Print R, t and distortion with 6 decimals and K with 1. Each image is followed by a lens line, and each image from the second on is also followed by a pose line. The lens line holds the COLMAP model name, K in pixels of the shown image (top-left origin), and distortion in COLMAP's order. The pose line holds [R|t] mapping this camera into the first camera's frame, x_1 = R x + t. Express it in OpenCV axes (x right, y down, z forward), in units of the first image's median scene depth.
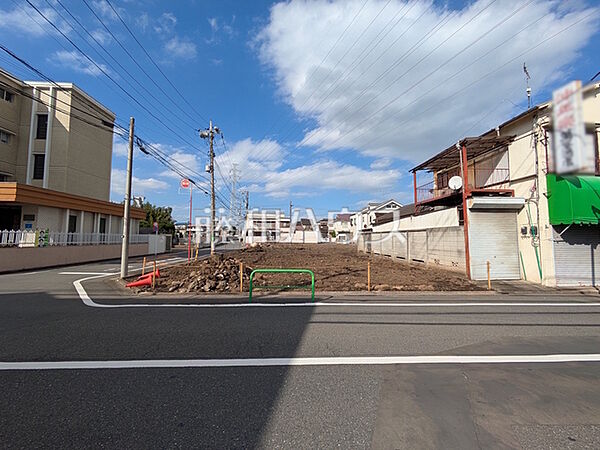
lens RADIAL K [[236.3, 0, 301.9], [0, 236.3, 225.2], [0, 0, 1]] dist [-0.000145, 0.000016]
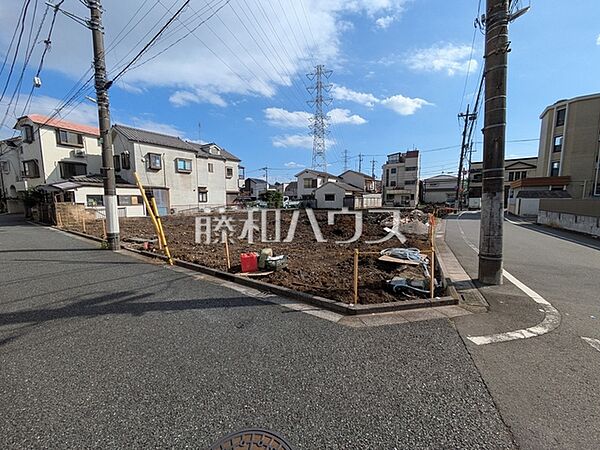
lens RADIAL K [[236.3, 0, 301.9], [0, 236.3, 225.2], [0, 0, 1]] dist [-0.000145, 0.000016]
pose [[-0.774217, -0.075276, 0.628428, -1.238998], [-0.039016, 0.996690, 0.071320, 0.292022], [-0.631716, 0.030698, -0.774592, 5.990862]]
